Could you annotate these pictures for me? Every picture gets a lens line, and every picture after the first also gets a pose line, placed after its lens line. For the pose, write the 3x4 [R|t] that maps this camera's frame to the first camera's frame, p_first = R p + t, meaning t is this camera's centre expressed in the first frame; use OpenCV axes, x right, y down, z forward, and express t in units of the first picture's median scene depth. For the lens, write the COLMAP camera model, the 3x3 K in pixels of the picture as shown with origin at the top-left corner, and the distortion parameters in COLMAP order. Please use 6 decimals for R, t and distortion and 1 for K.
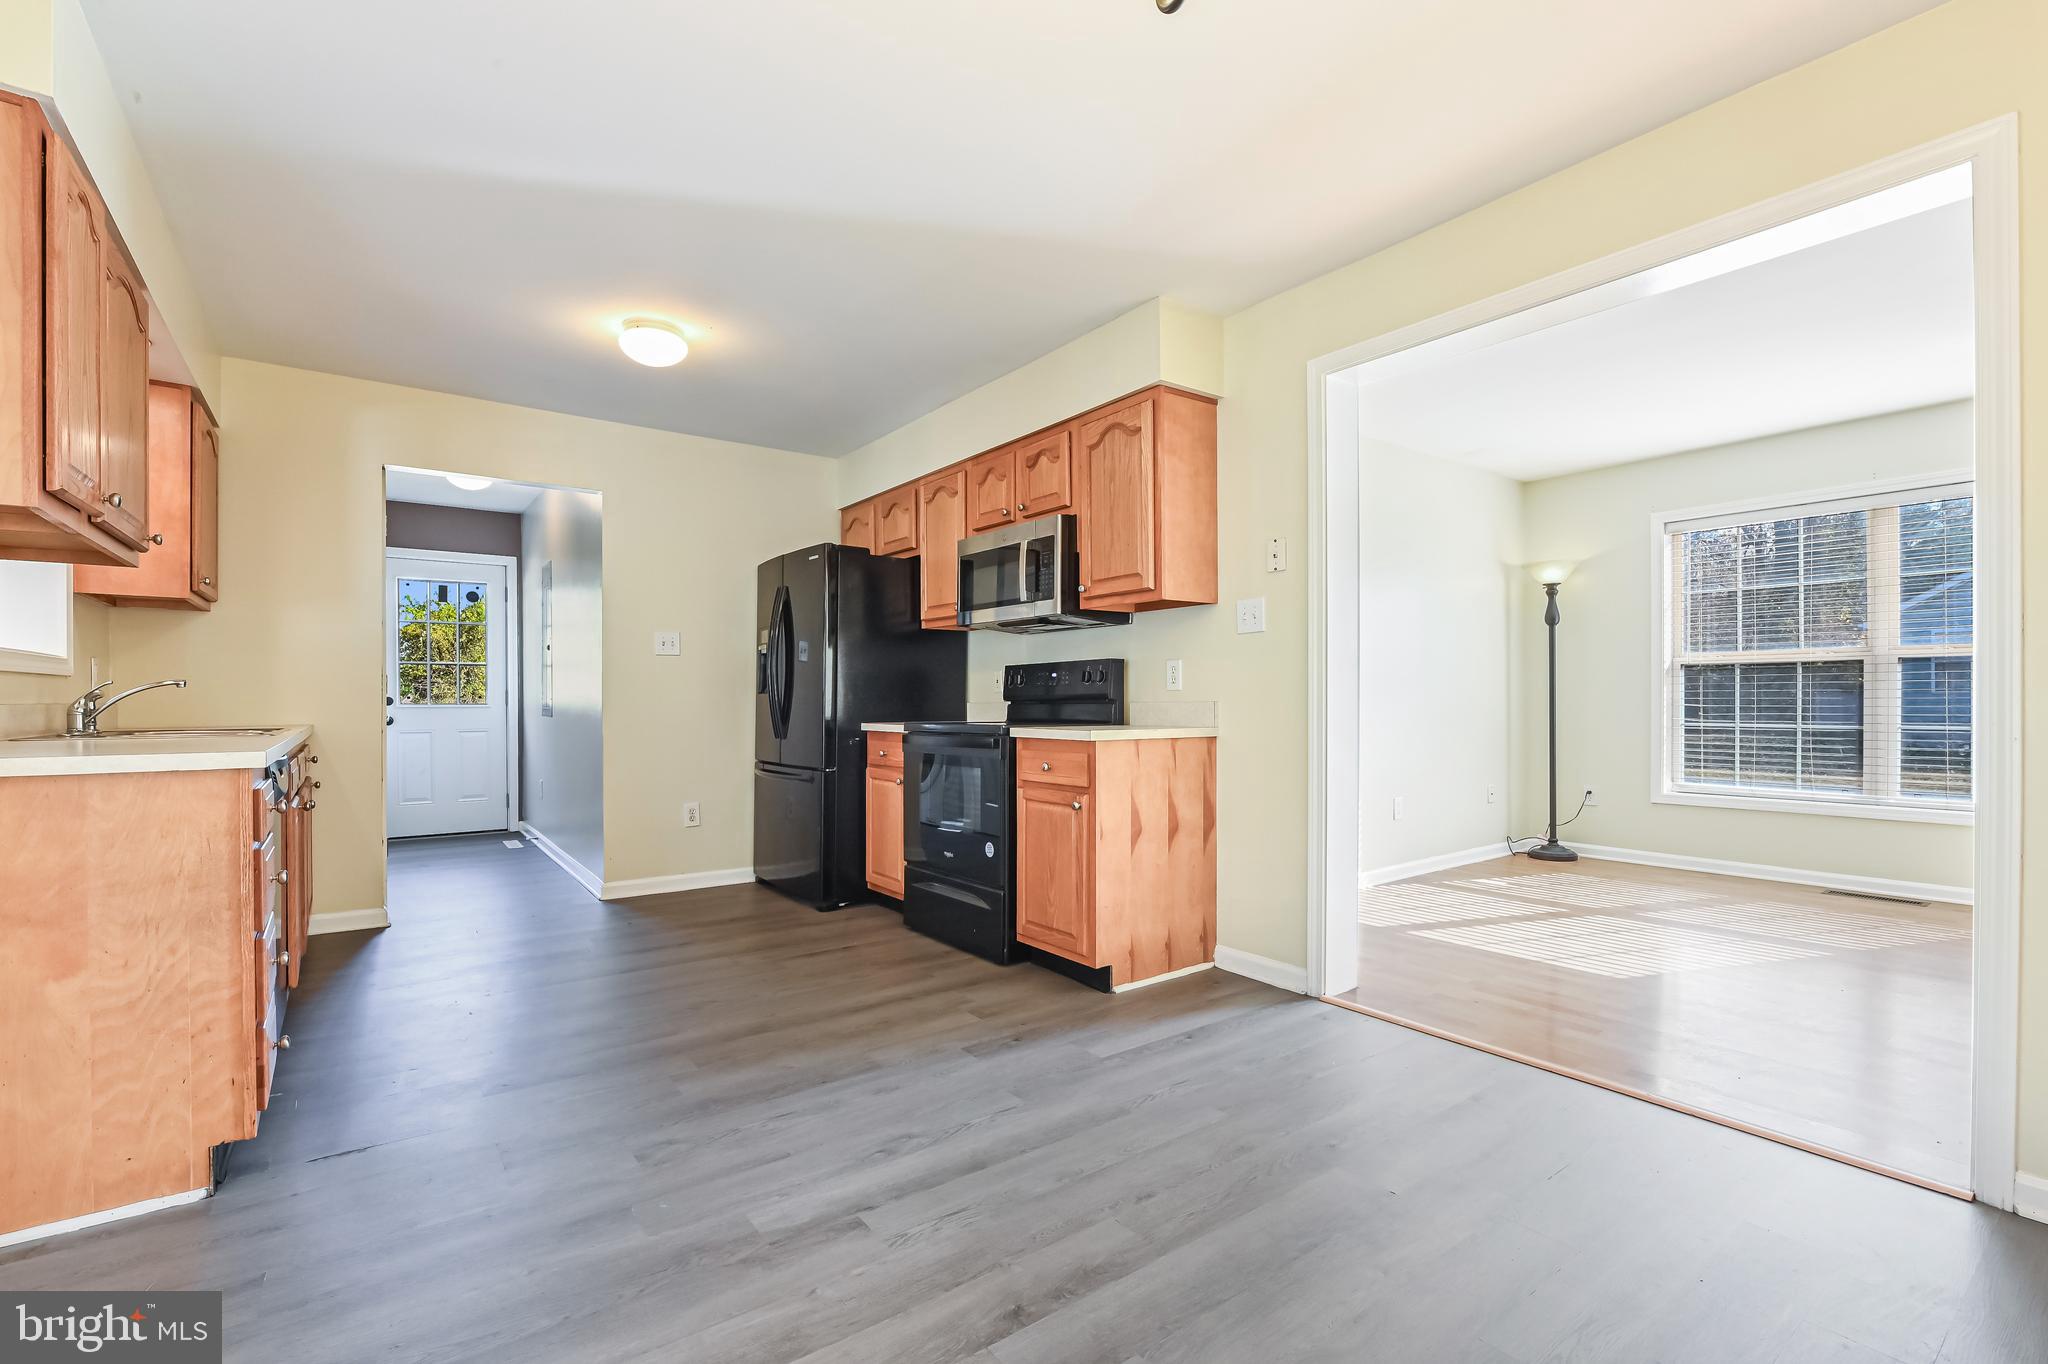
lens RADIAL K [[897.5, 0, 1031.0], [0, 897.5, 700.0], [0, 0, 1]] dist [-0.009459, -0.000195]
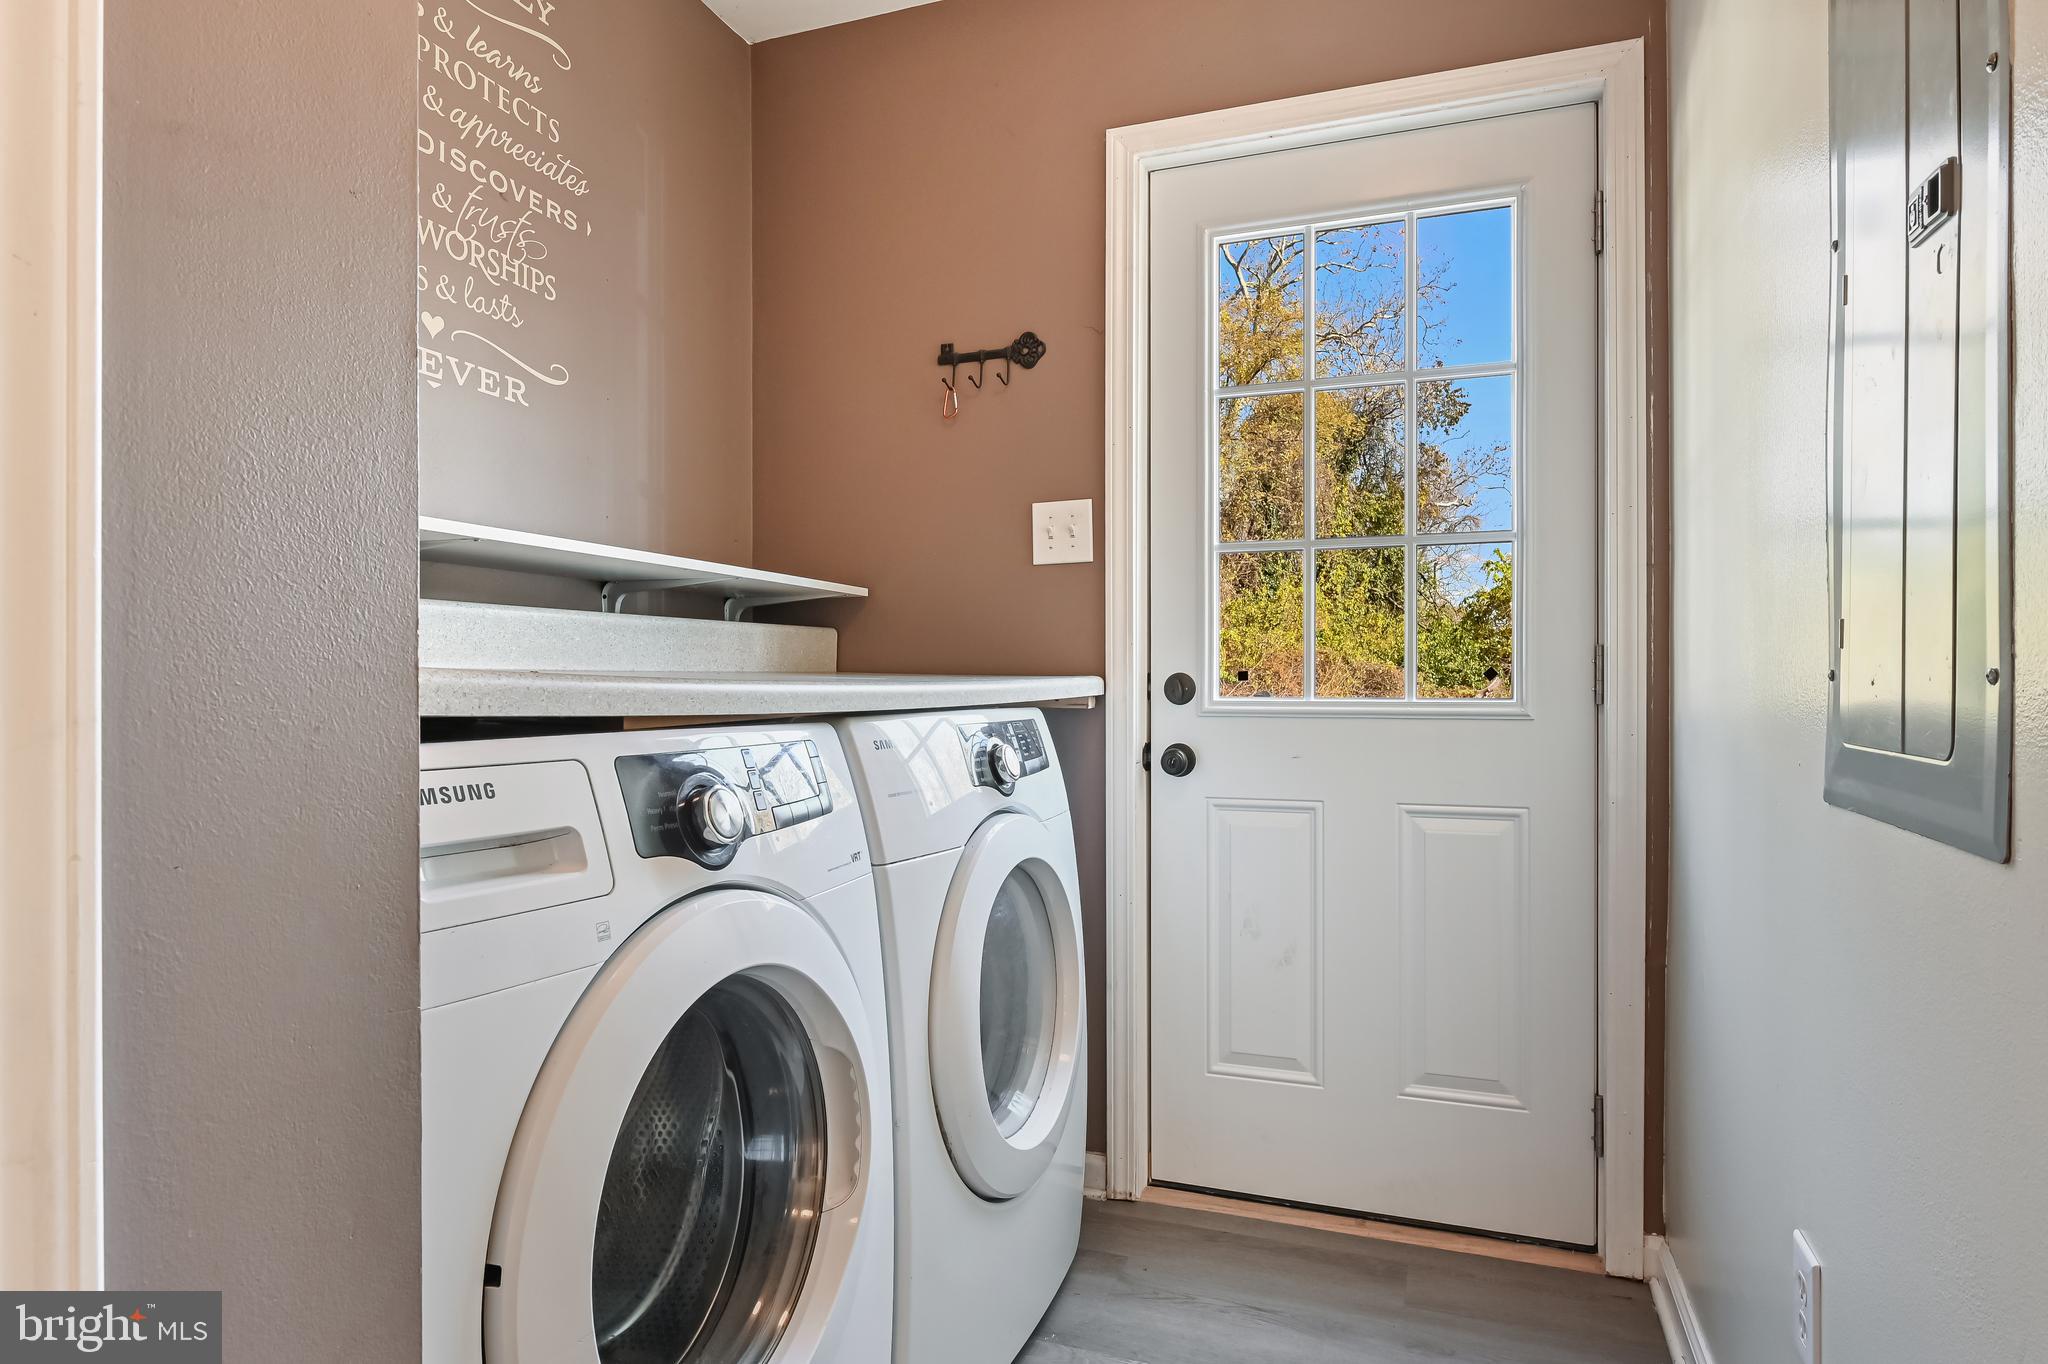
lens RADIAL K [[1191.6, 0, 1019.6], [0, 1191.6, 694.0], [0, 0, 1]] dist [0.000976, 0.000252]
pose [[0.536480, 0.008526, -0.843870, -0.831106], [-0.003351, 0.999963, 0.007973, 0.000864], [0.843906, -0.001449, 0.536489, 1.450067]]
